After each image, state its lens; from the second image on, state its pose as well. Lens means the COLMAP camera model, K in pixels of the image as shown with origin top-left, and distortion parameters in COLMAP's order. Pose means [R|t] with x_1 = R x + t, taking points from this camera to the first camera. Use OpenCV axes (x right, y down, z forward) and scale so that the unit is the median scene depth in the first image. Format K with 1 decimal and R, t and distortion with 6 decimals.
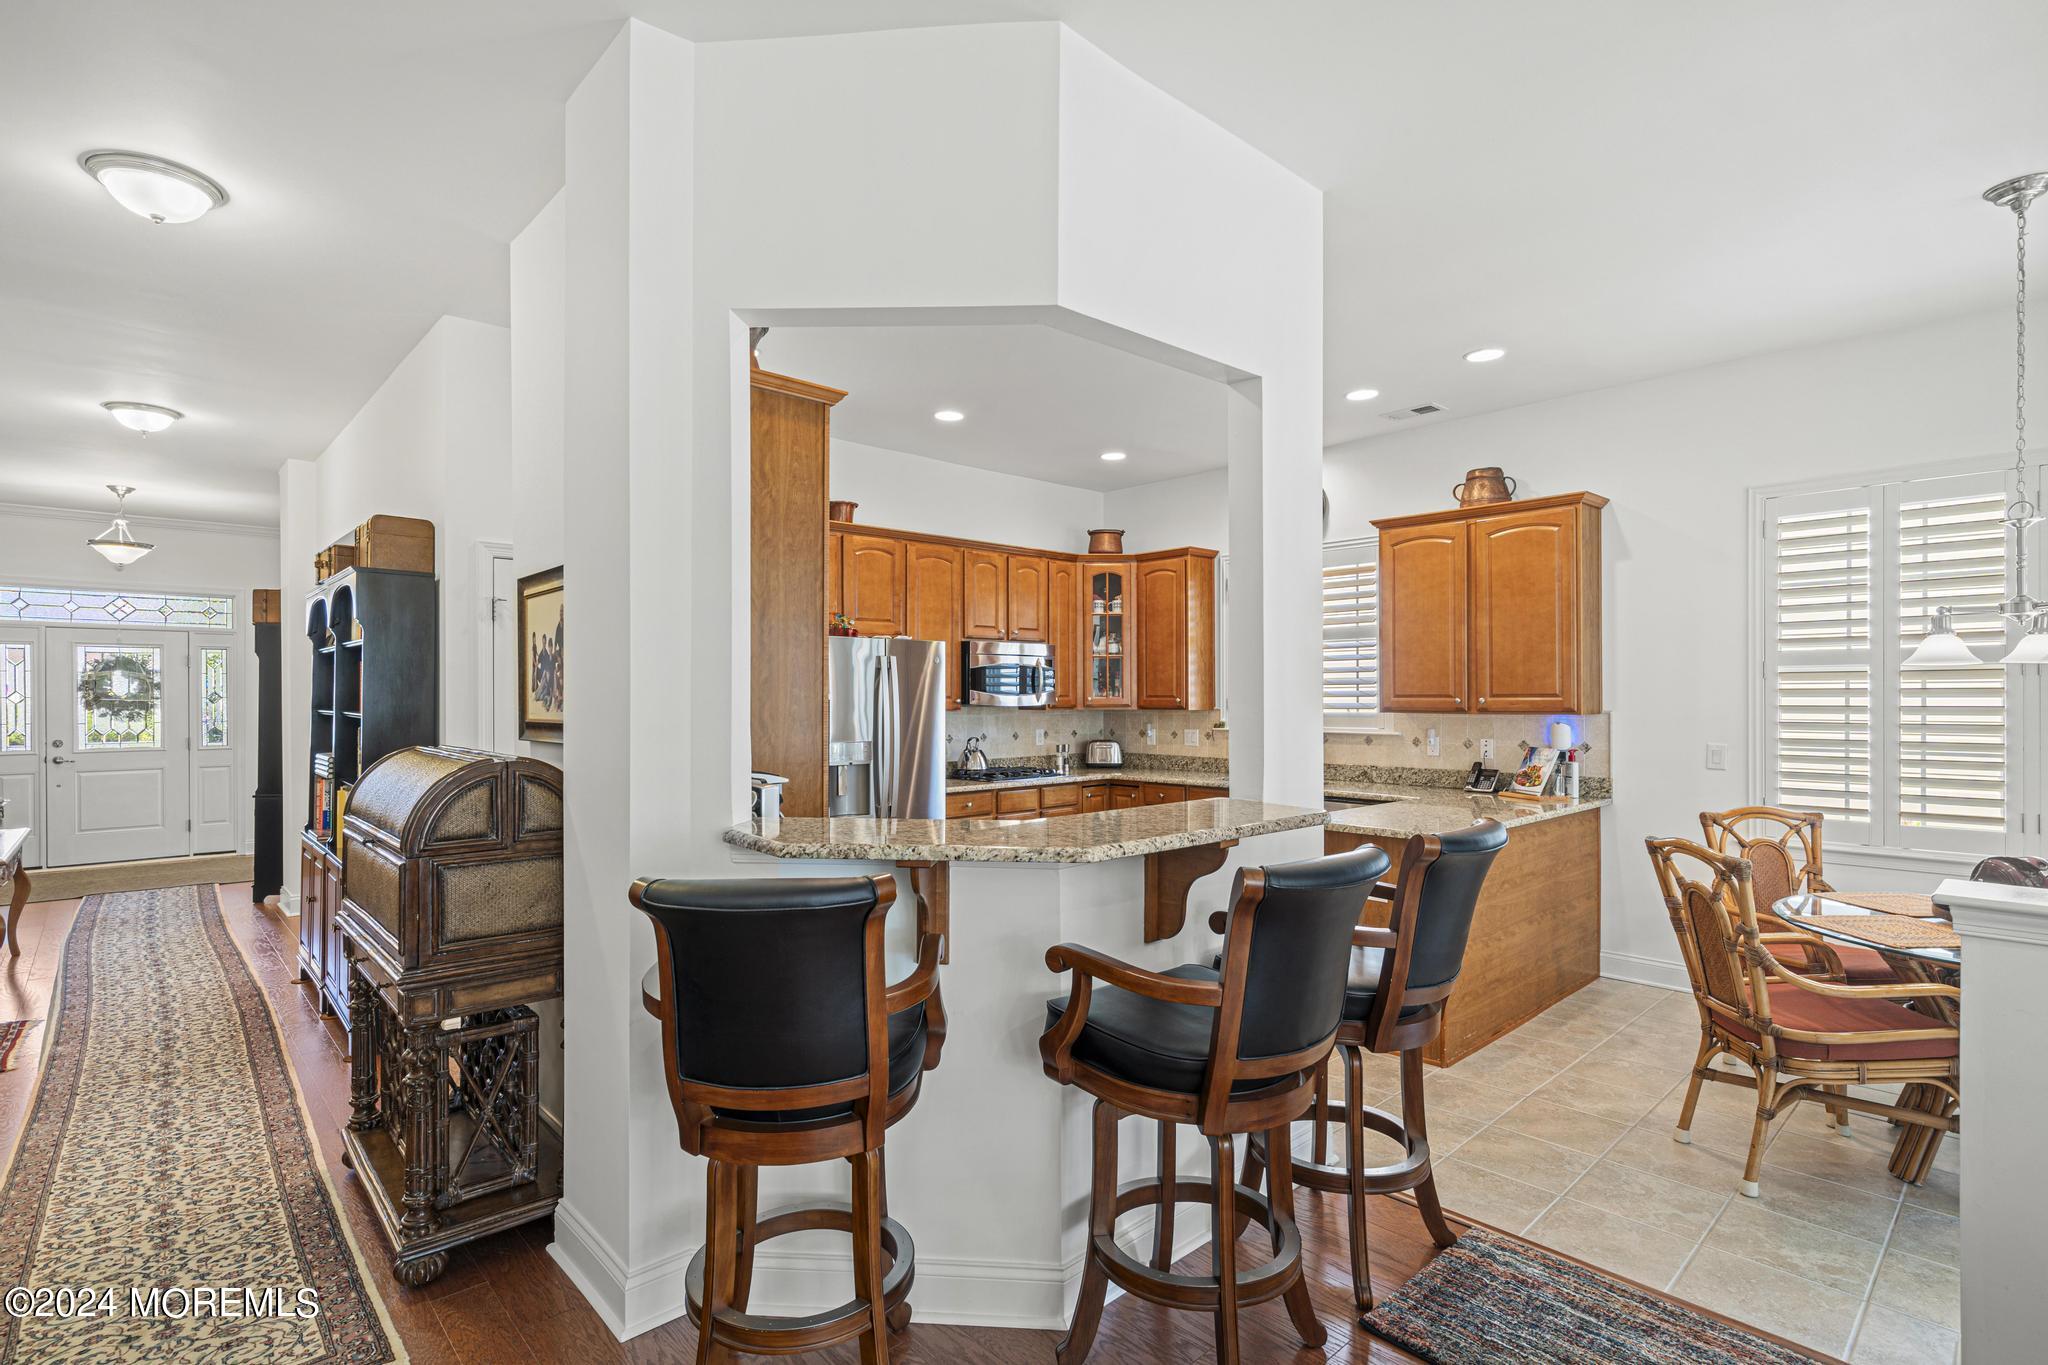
lens RADIAL K [[987.0, 0, 1014.9], [0, 987.0, 684.9], [0, 0, 1]] dist [0.002597, 0.000256]
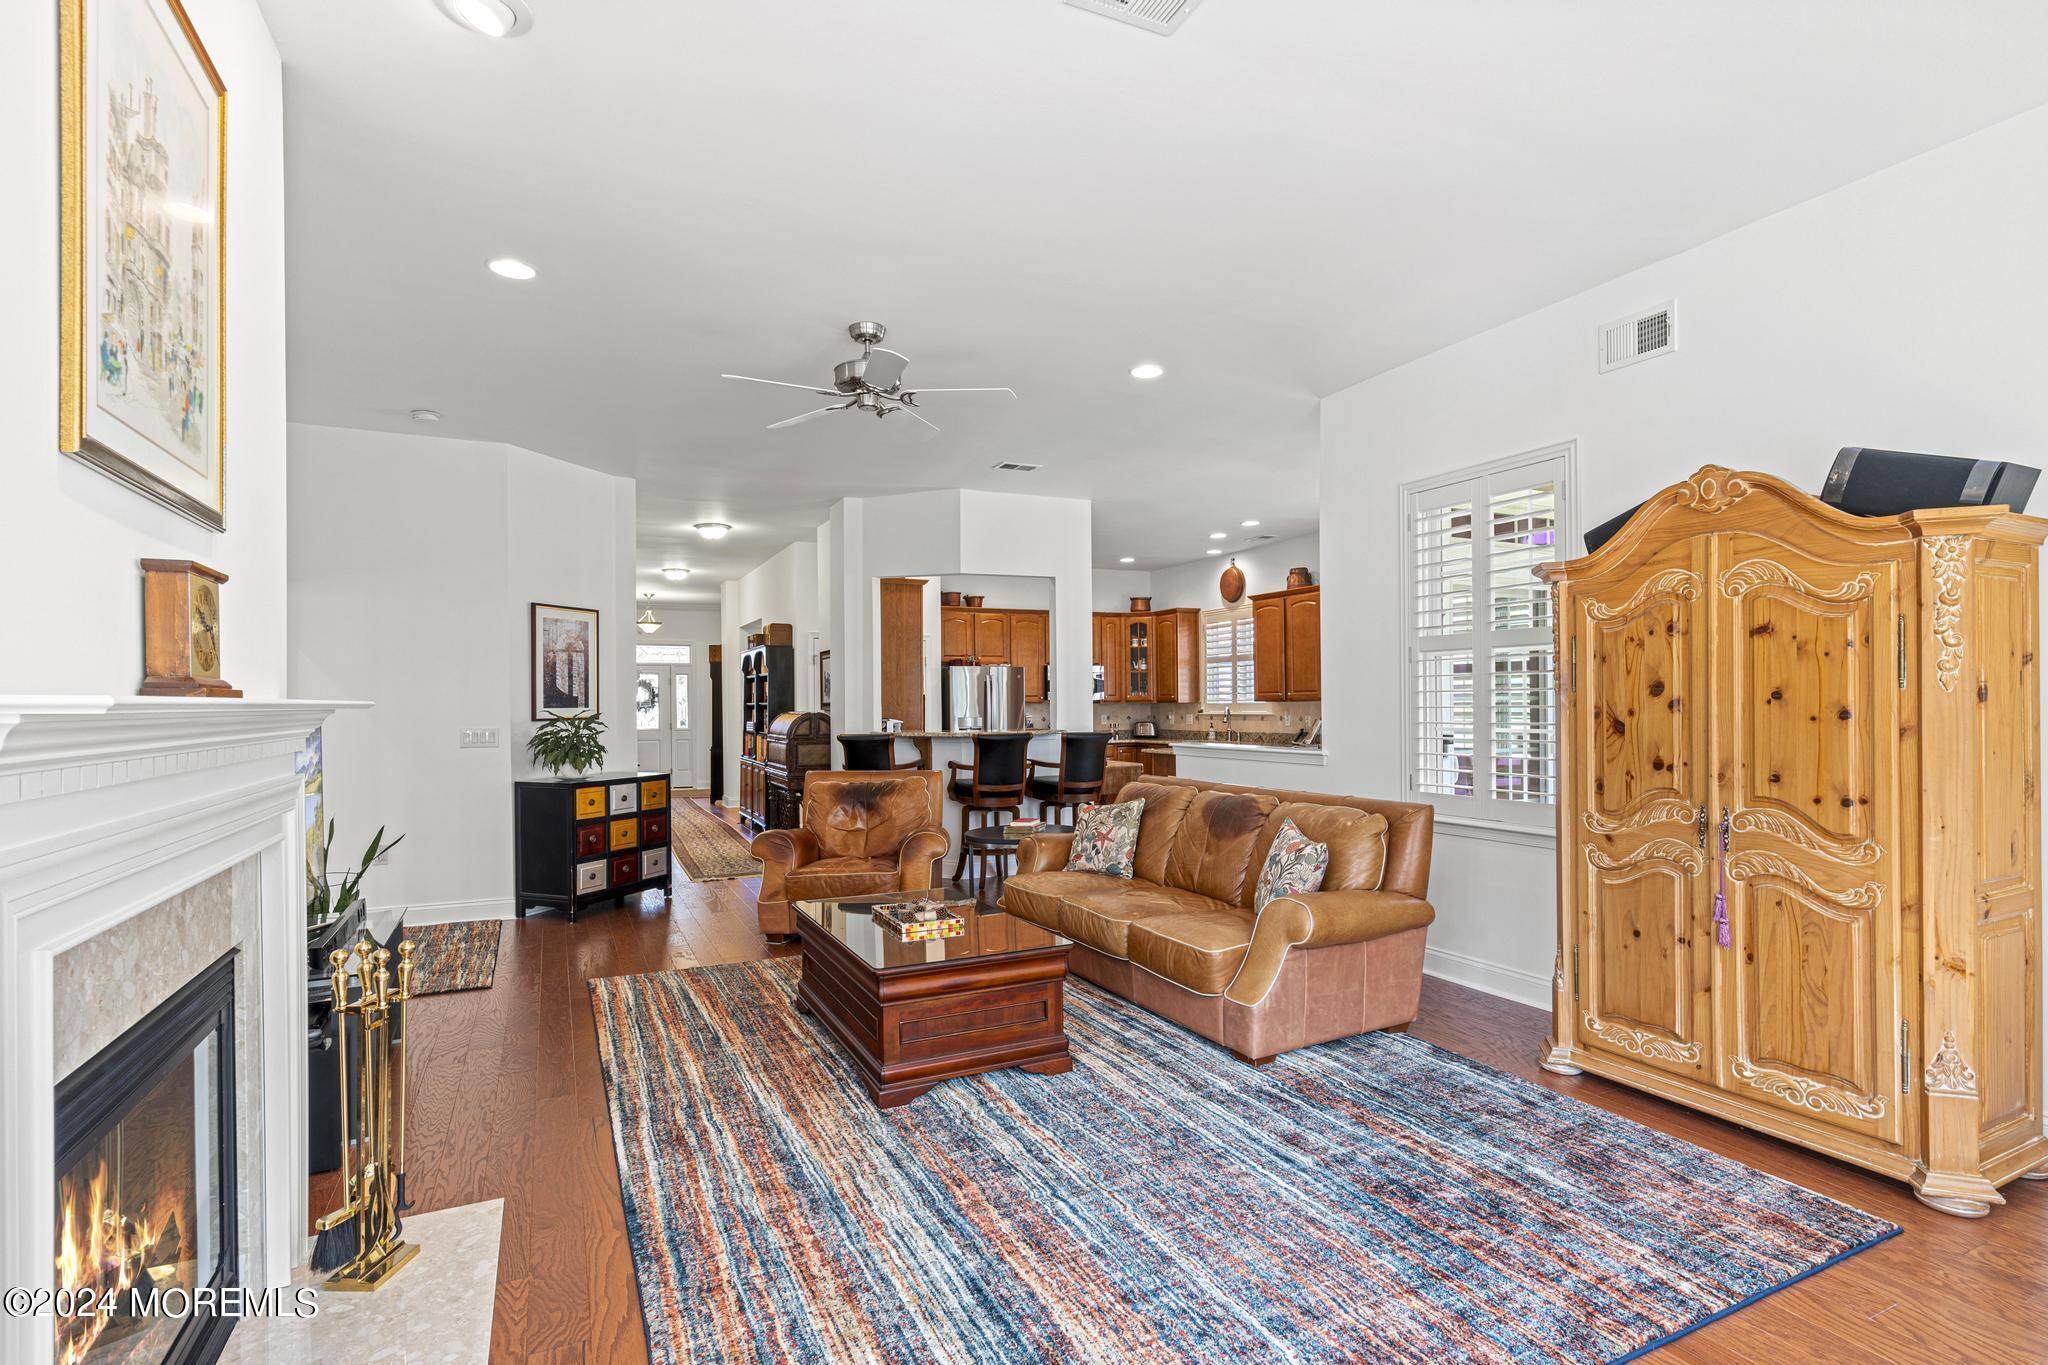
lens RADIAL K [[987.0, 0, 1014.9], [0, 987.0, 684.9], [0, 0, 1]] dist [0.002597, 0.000256]
pose [[0.954948, -0.012742, -0.296500, 0.528925], [0.010149, 0.999896, -0.010286, 0.012209], [0.296600, 0.006813, 0.954978, -0.933320]]
